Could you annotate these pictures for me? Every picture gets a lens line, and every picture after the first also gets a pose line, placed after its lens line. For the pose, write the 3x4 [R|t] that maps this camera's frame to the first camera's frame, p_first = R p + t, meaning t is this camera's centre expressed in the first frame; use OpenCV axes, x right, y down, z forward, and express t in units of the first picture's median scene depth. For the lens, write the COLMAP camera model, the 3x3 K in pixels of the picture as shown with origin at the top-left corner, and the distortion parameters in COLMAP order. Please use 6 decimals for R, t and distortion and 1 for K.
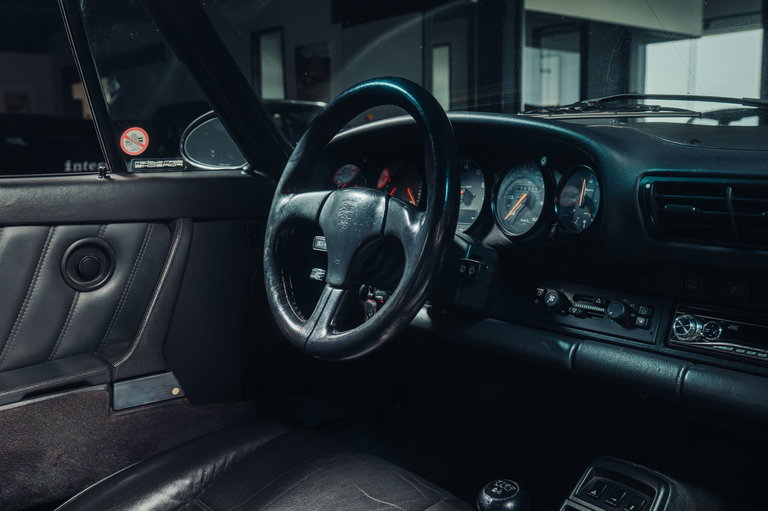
lens RADIAL K [[759.6, 0, 384.0], [0, 759.6, 255.5], [0, 0, 1]] dist [-0.001337, -0.003095]
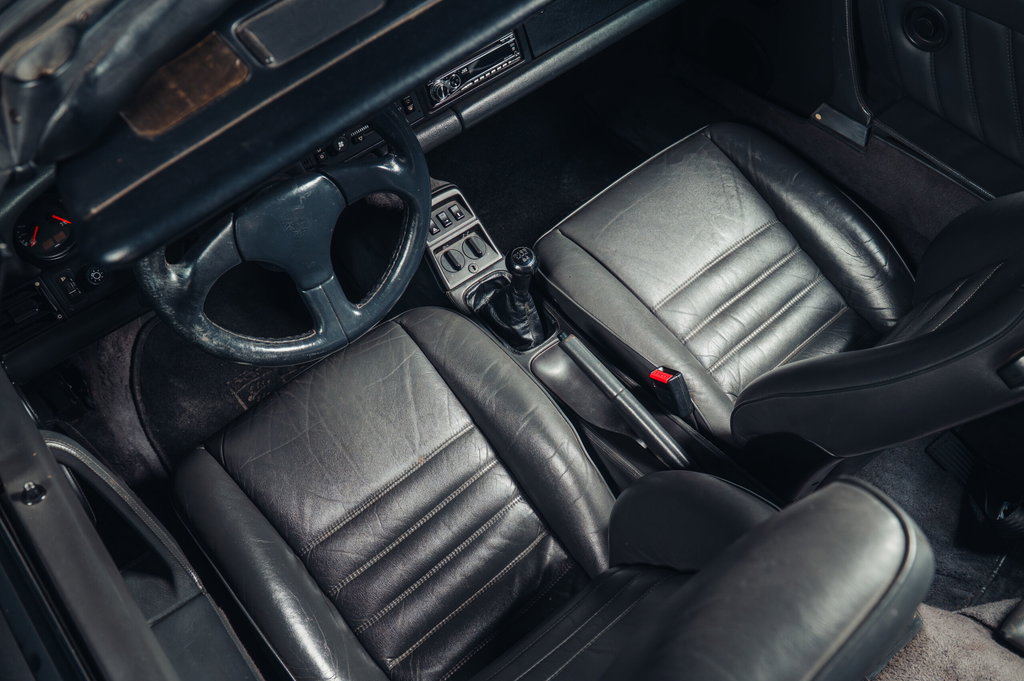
lens RADIAL K [[888.2, 0, 512.0], [0, 888.2, 340.5], [0, 0, 1]] dist [-0.015570, -0.008997]
pose [[0.006360, -0.797993, 0.602634, -0.793658], [0.195741, 0.591981, 0.781821, -0.743323], [-0.980635, 0.112987, 0.159965, 0.583995]]
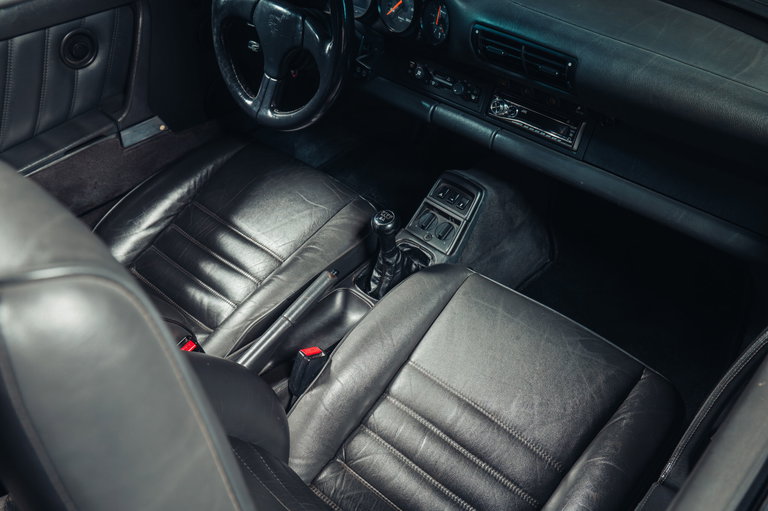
lens RADIAL K [[666.1, 0, 384.0], [0, 666.1, 255.5], [0, 0, 1]] dist [-0.015570, -0.008997]
pose [[0.991233, -0.088969, 0.097679, -0.005868], [0.018869, 0.827048, 0.561814, -0.381501], [-0.130769, -0.555046, 0.821476, -0.257275]]
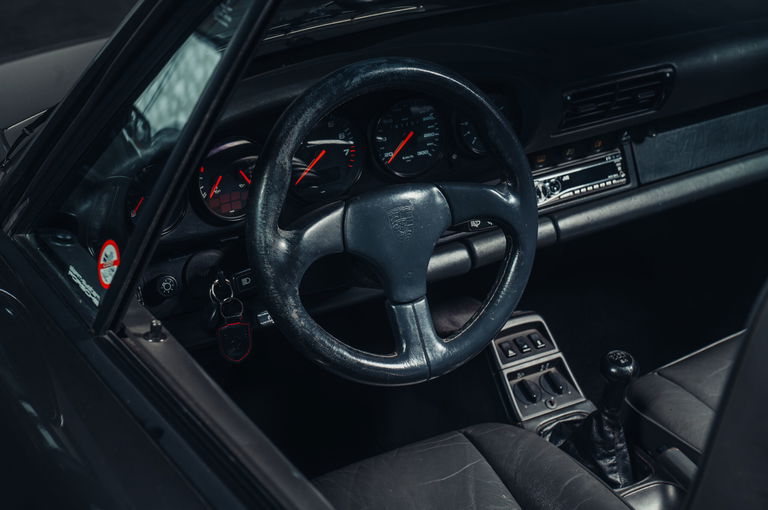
lens RADIAL K [[1345.9, 0, 384.0], [0, 1345.9, 255.0], [0, 0, 1]] dist [0.052134, 0.067377]
pose [[0.156553, -0.418555, 0.894597, -1.452566], [0.161766, 0.904400, 0.394833, -0.633963], [-0.974332, 0.082903, 0.209294, 0.689345]]
